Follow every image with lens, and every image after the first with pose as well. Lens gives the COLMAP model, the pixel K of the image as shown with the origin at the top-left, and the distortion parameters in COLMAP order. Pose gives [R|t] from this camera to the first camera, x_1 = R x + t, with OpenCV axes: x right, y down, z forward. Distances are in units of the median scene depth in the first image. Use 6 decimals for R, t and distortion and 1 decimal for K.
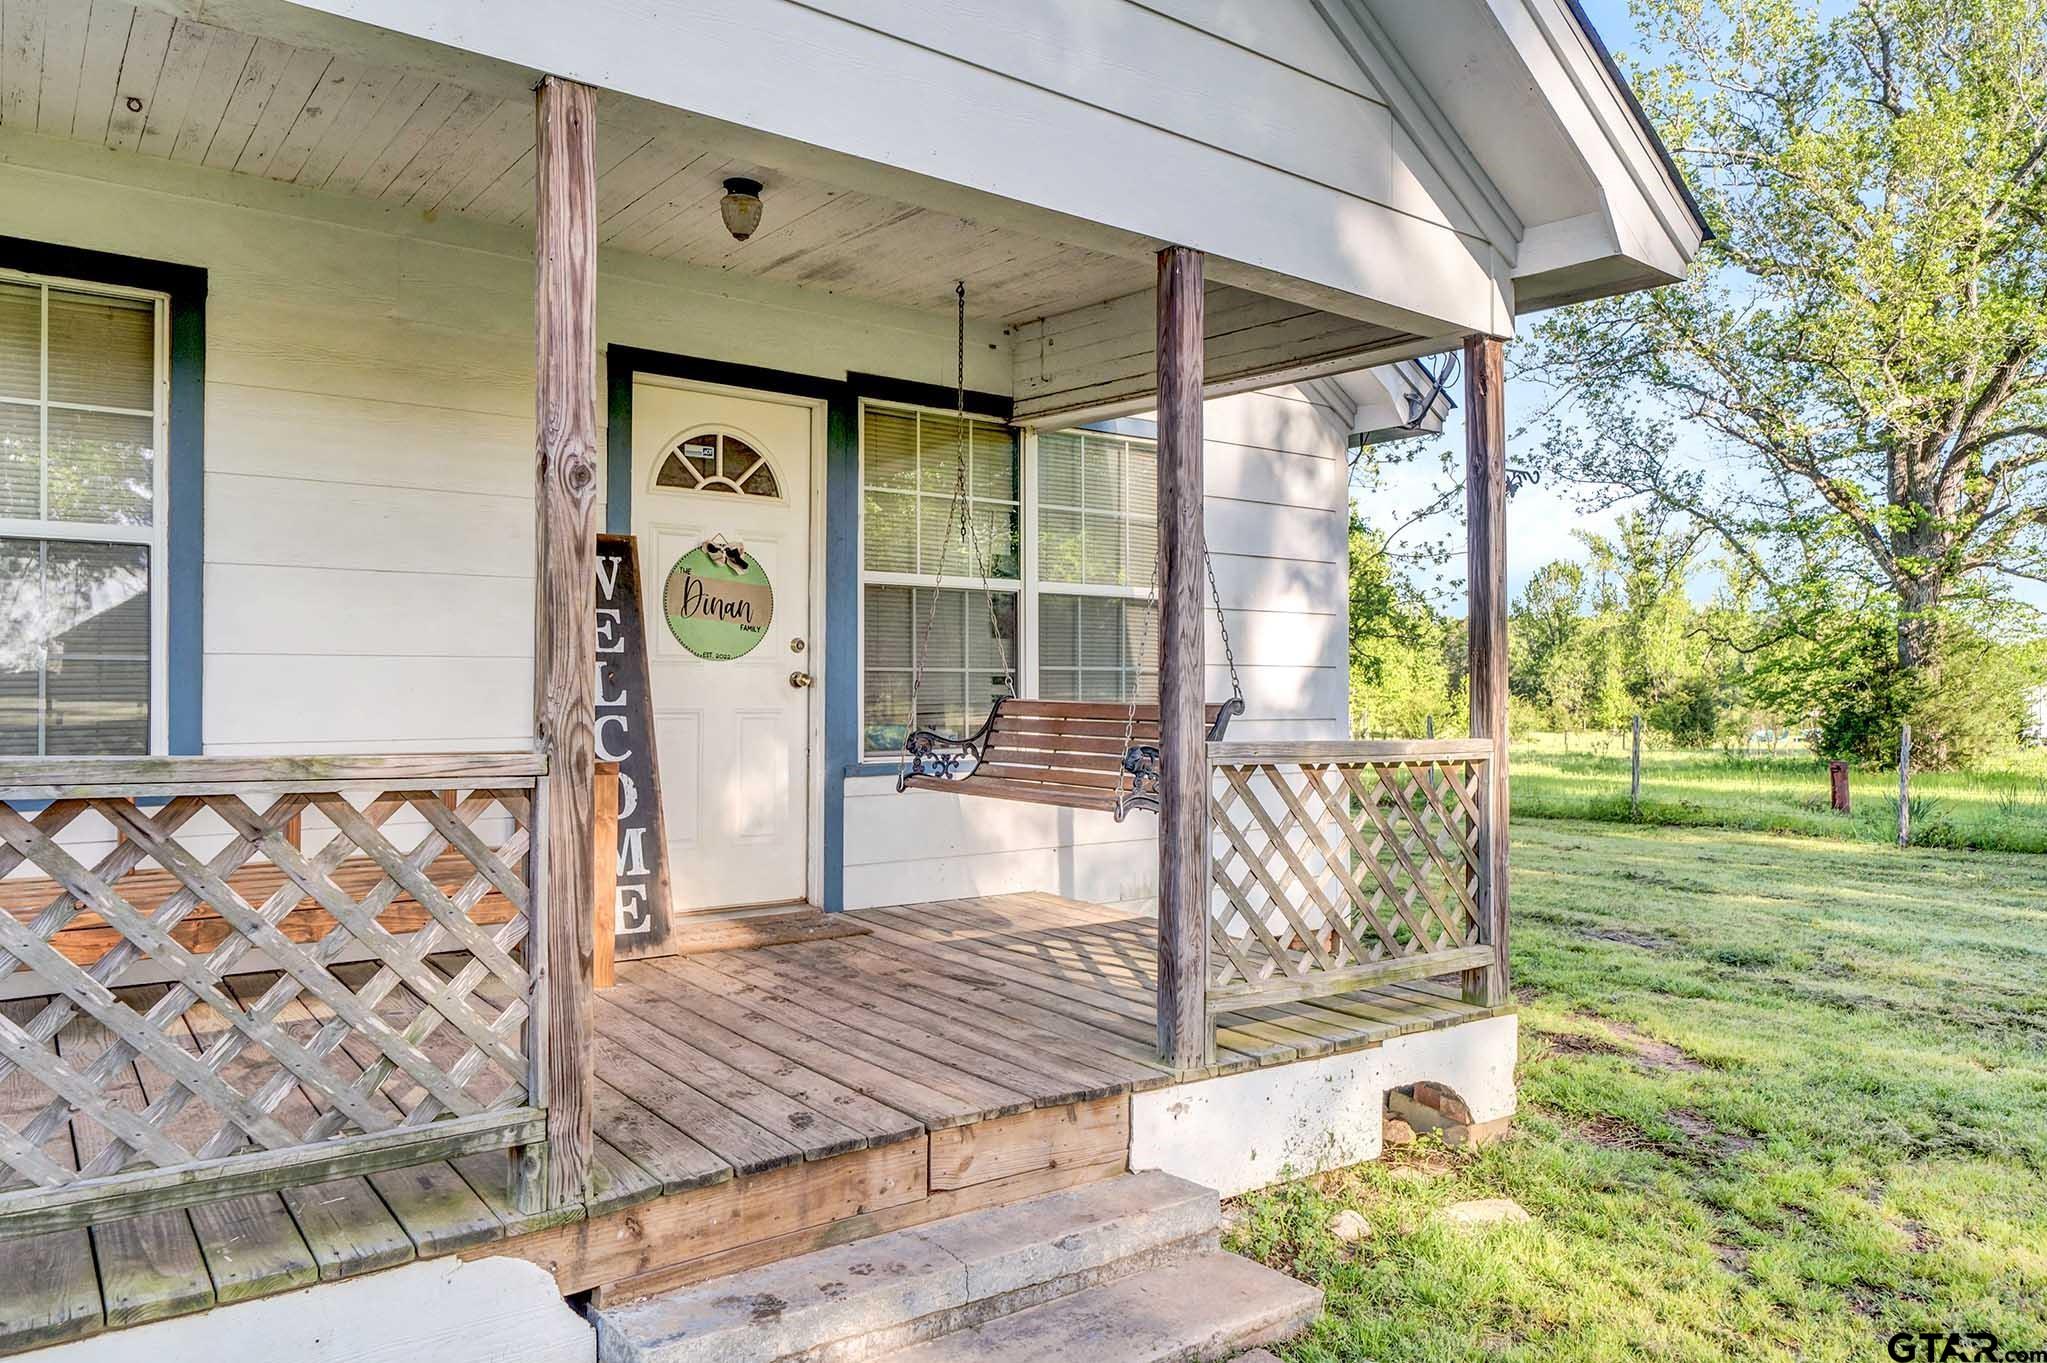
lens RADIAL K [[1382.6, 0, 1028.3], [0, 1382.6, 685.8], [0, 0, 1]] dist [0.004893, 0.001488]
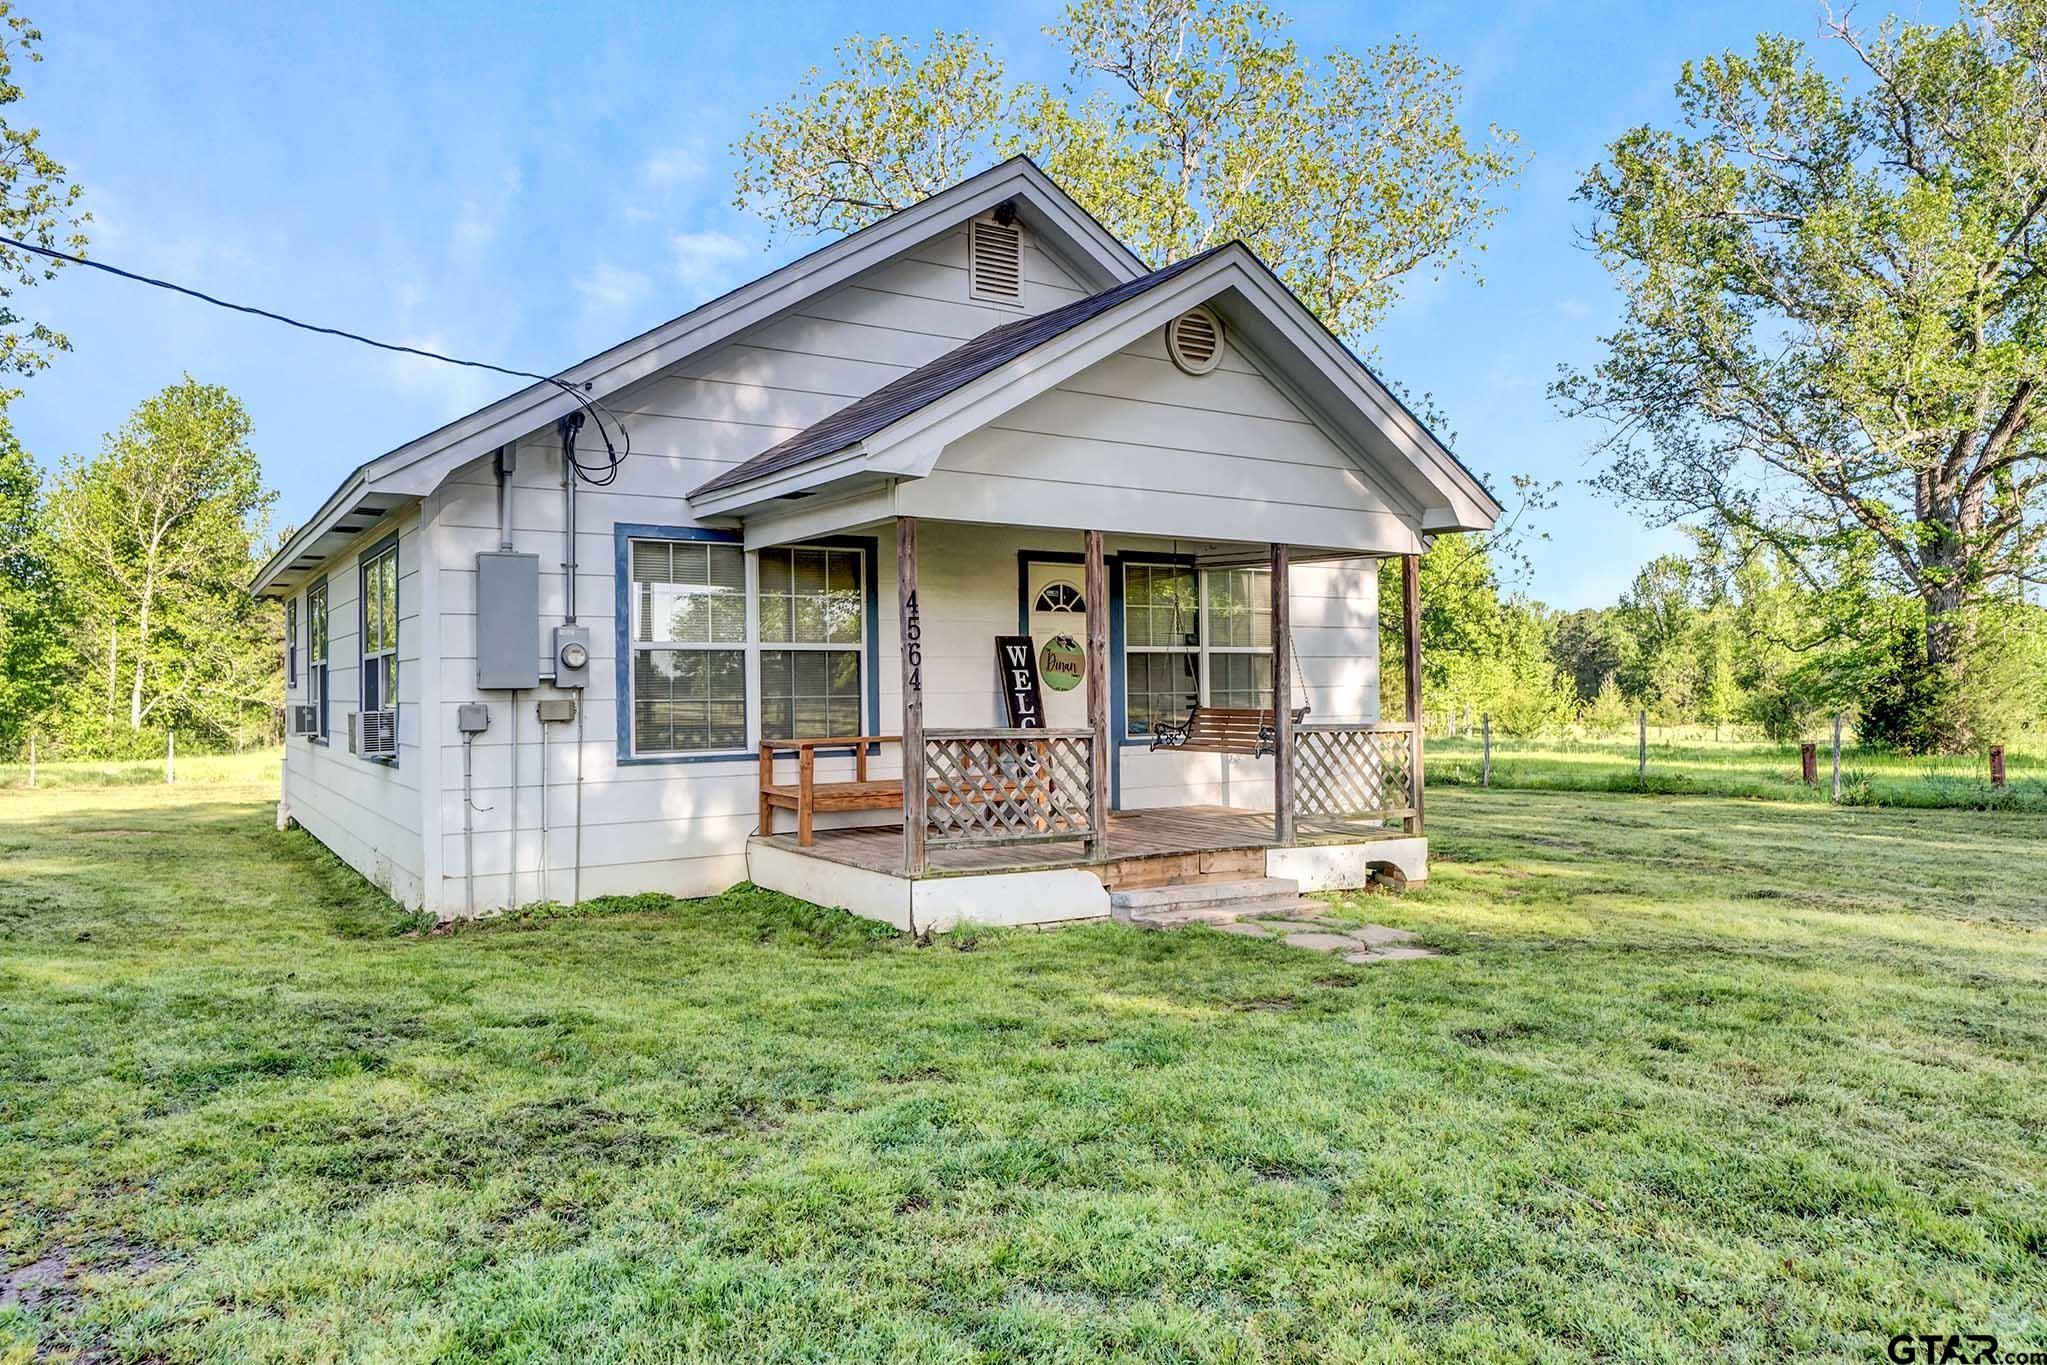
lens RADIAL K [[1382.6, 0, 1013.4], [0, 1382.6, 674.7], [0, 0, 1]] dist [0.004893, 0.001488]
pose [[0.996183, -0.015066, -0.085977, -0.021046], [0.014280, 0.999851, -0.009746, -0.004362], [0.086111, 0.008481, 0.996249, -0.203459]]
